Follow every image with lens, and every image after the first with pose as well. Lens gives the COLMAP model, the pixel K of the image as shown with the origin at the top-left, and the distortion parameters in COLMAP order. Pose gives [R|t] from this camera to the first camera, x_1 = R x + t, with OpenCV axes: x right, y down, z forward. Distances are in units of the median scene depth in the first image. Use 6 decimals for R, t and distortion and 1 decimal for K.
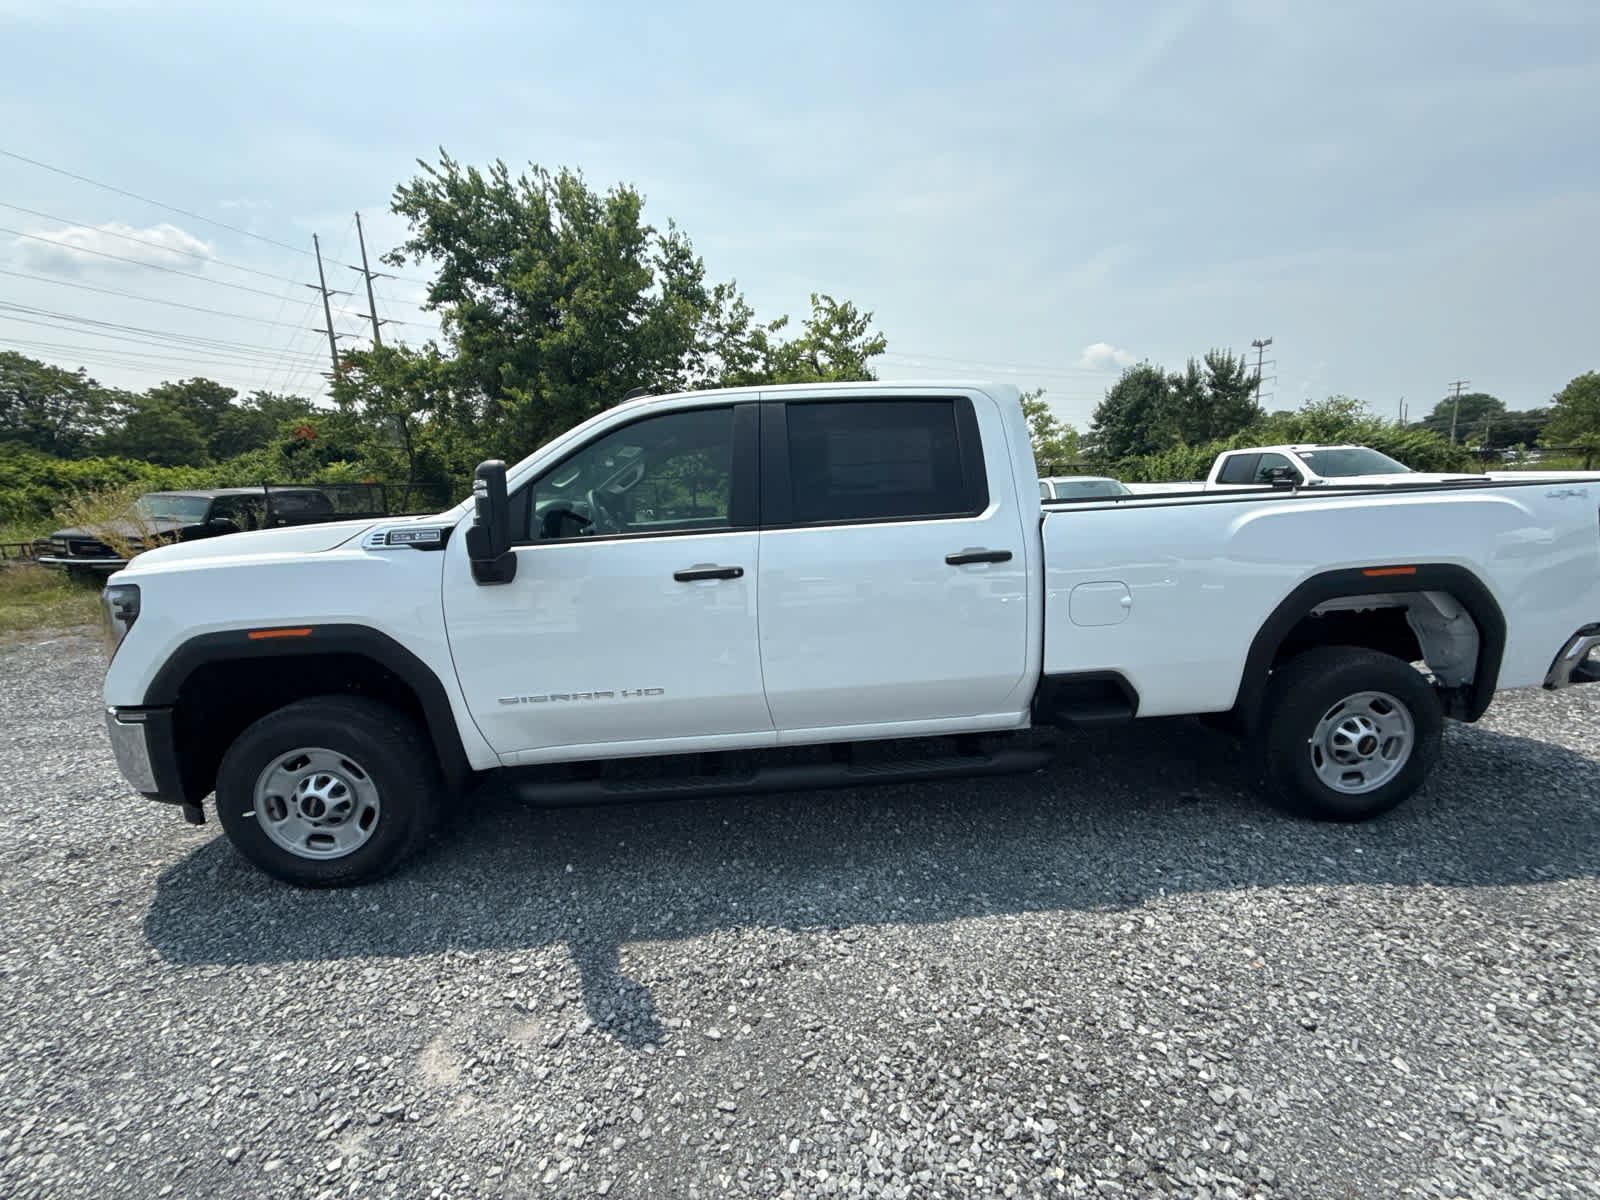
lens RADIAL K [[627.1, 0, 805.2], [0, 627.1, 599.2], [0, 0, 1]] dist [0.000930, 0.000086]
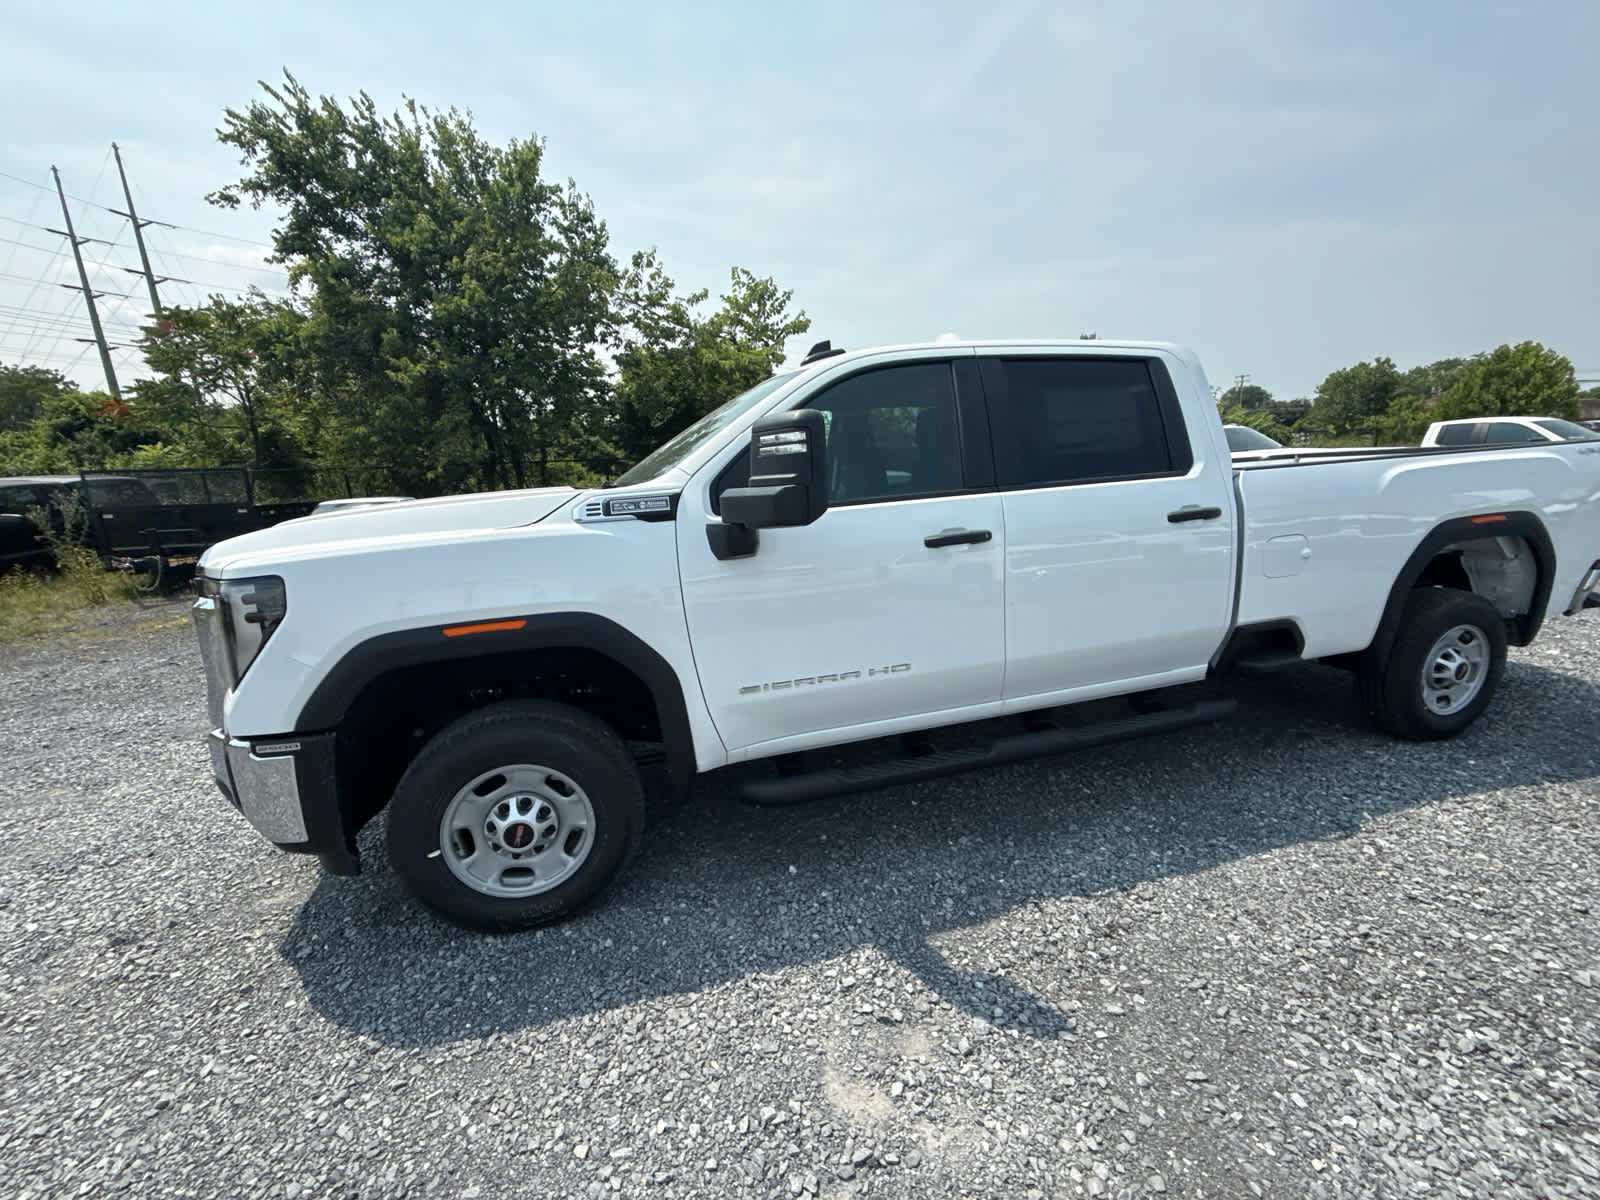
lens RADIAL K [[627.1, 0, 804.9], [0, 627.1, 599.5], [0, 0, 1]] dist [0.000930, 0.000086]
pose [[0.979769, -0.050681, 0.193606, -0.529215], [0.045994, 0.998531, 0.028626, 0.012743], [-0.194772, -0.019143, 0.980662, 0.113511]]
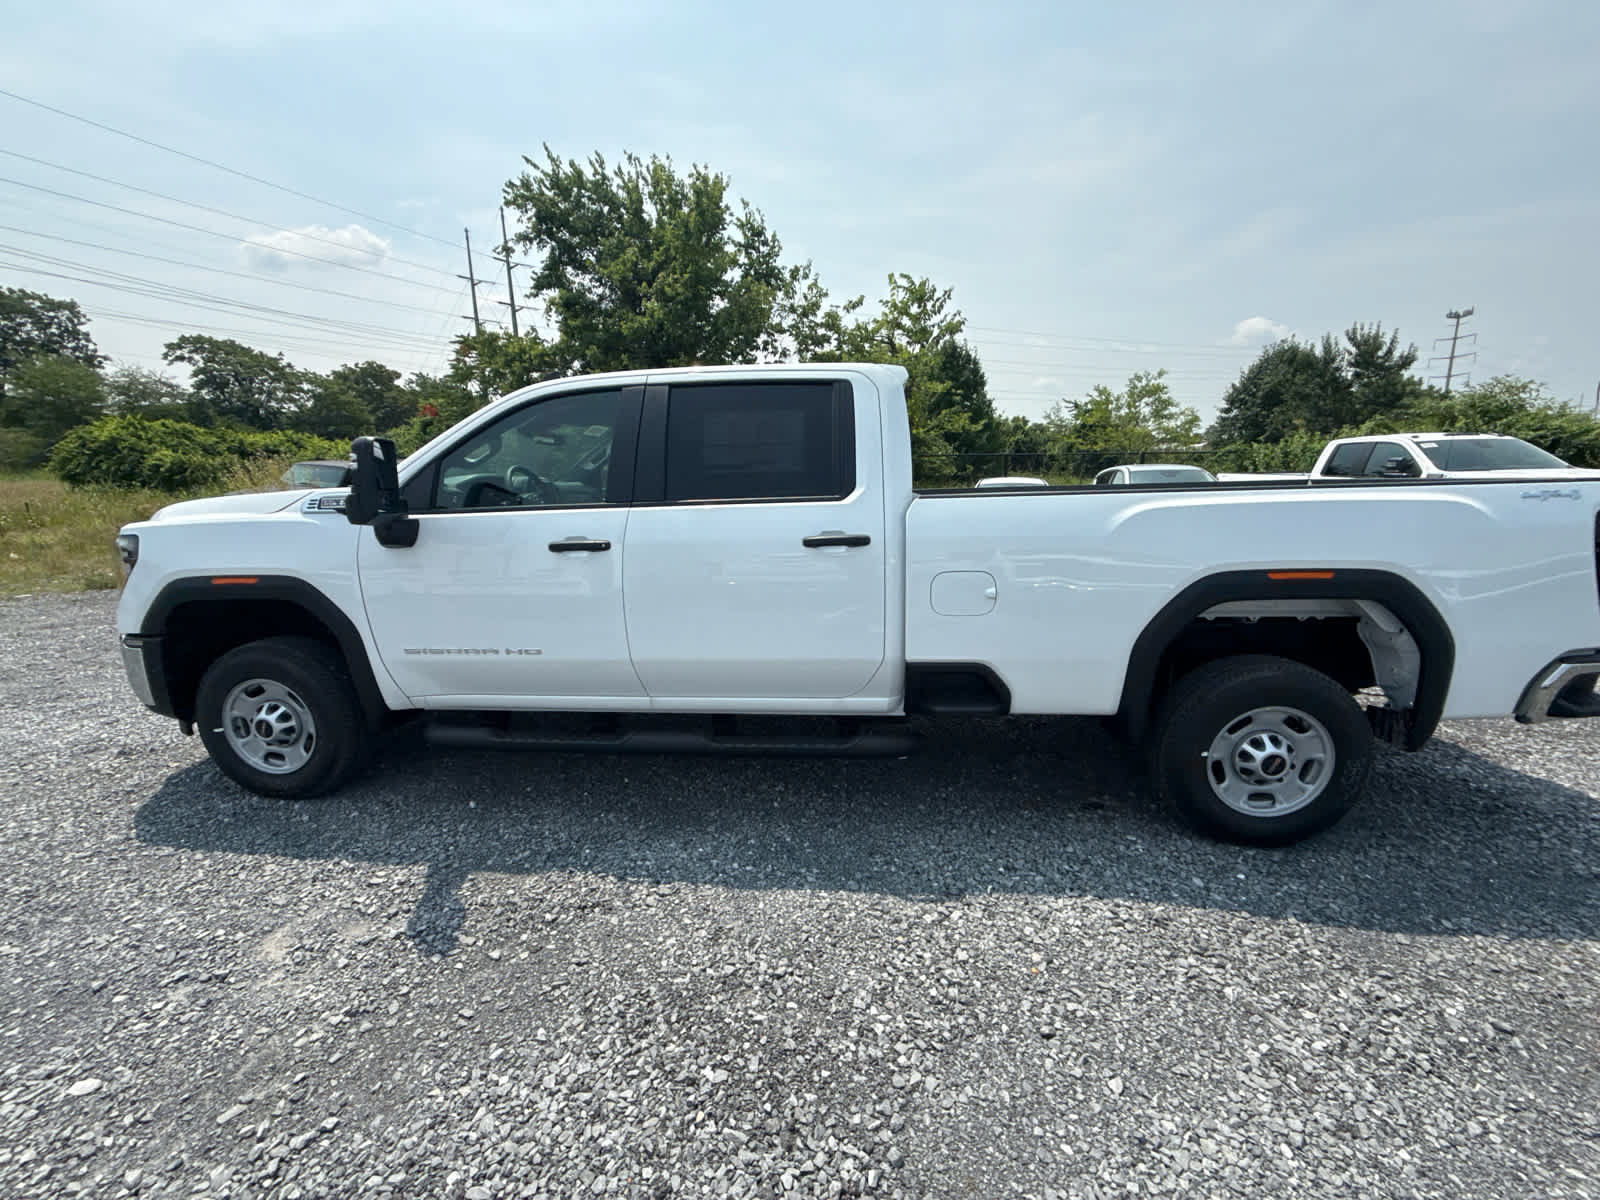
lens RADIAL K [[627.1, 0, 806.1], [0, 627.1, 598.1], [0, 0, 1]] dist [0.000930, 0.000086]
pose [[0.985985, 0.054557, -0.157661, 0.377282], [-0.050525, 0.998288, 0.029470, -0.001998], [0.158999, -0.021091, 0.987053, -0.001876]]
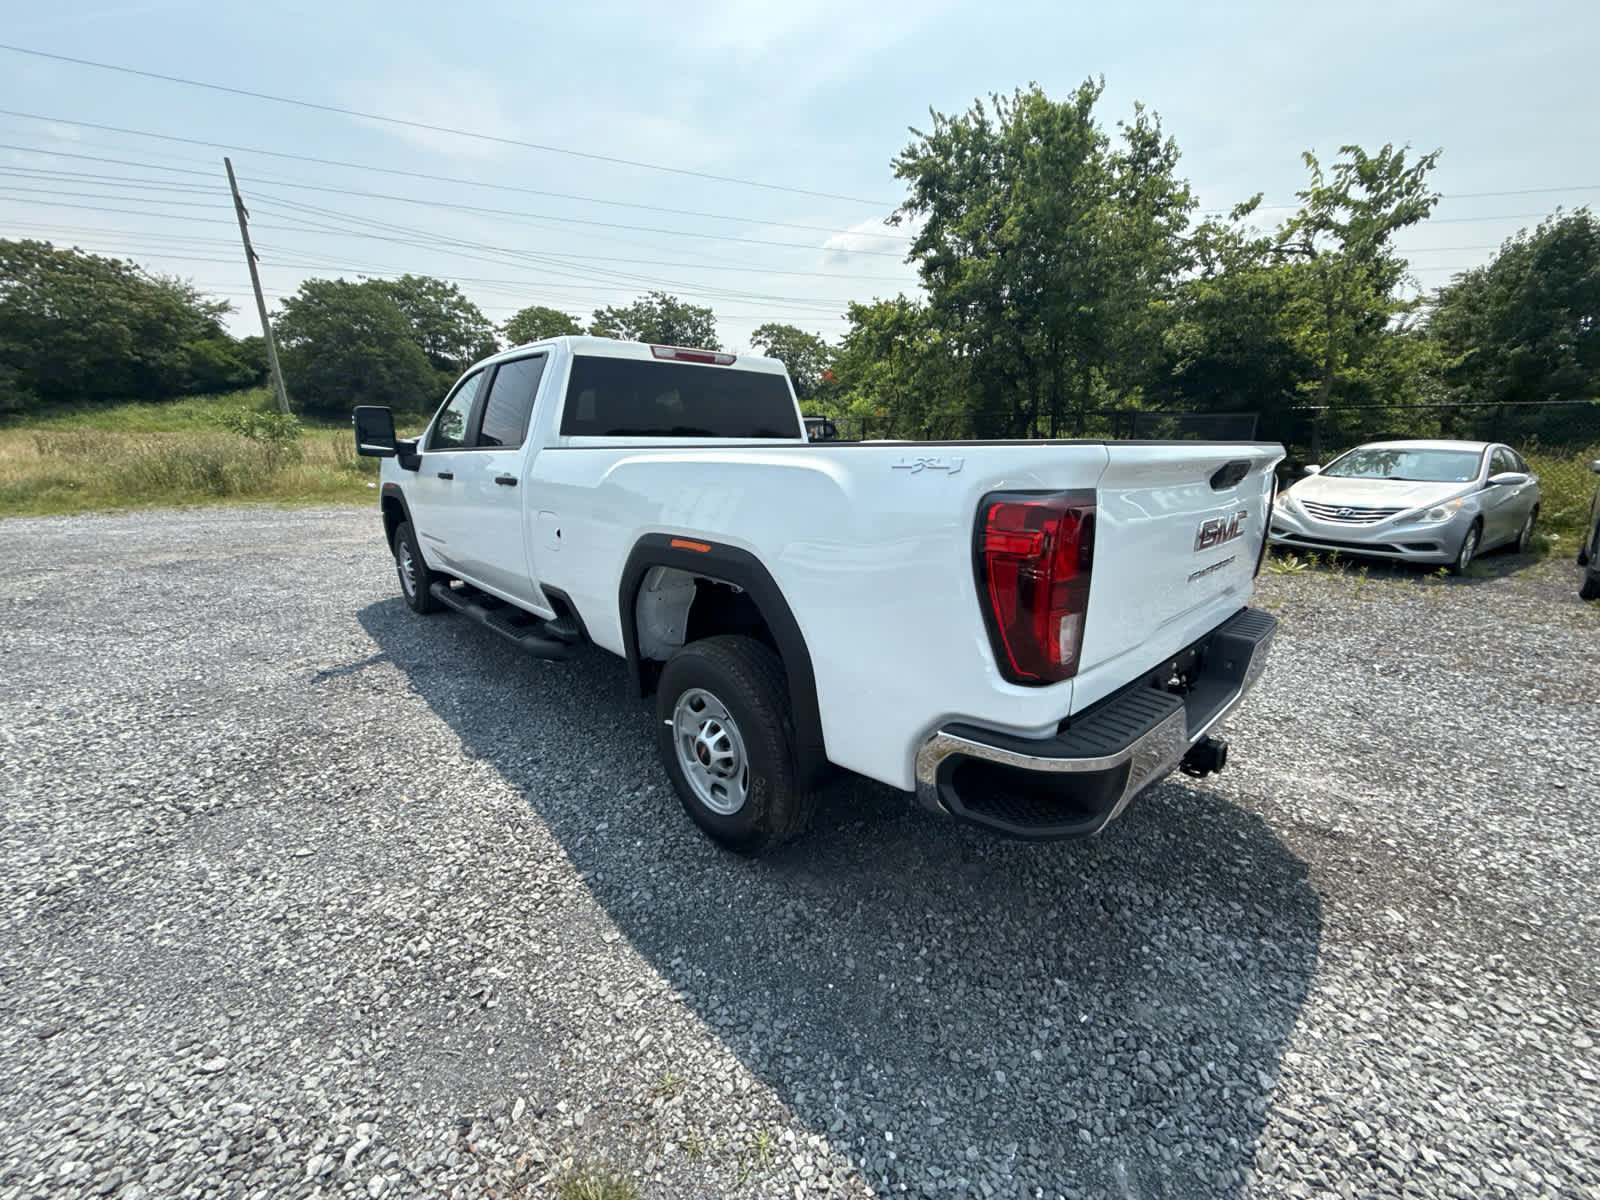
lens RADIAL K [[627.1, 0, 809.6], [0, 627.1, 602.0], [0, 0, 1]] dist [0.000930, 0.000086]
pose [[0.644563, 0.229068, -0.729429, 1.634936], [-0.151557, 0.973410, 0.171763, -0.136463], [0.749379, -0.000163, 0.662141, 0.583917]]
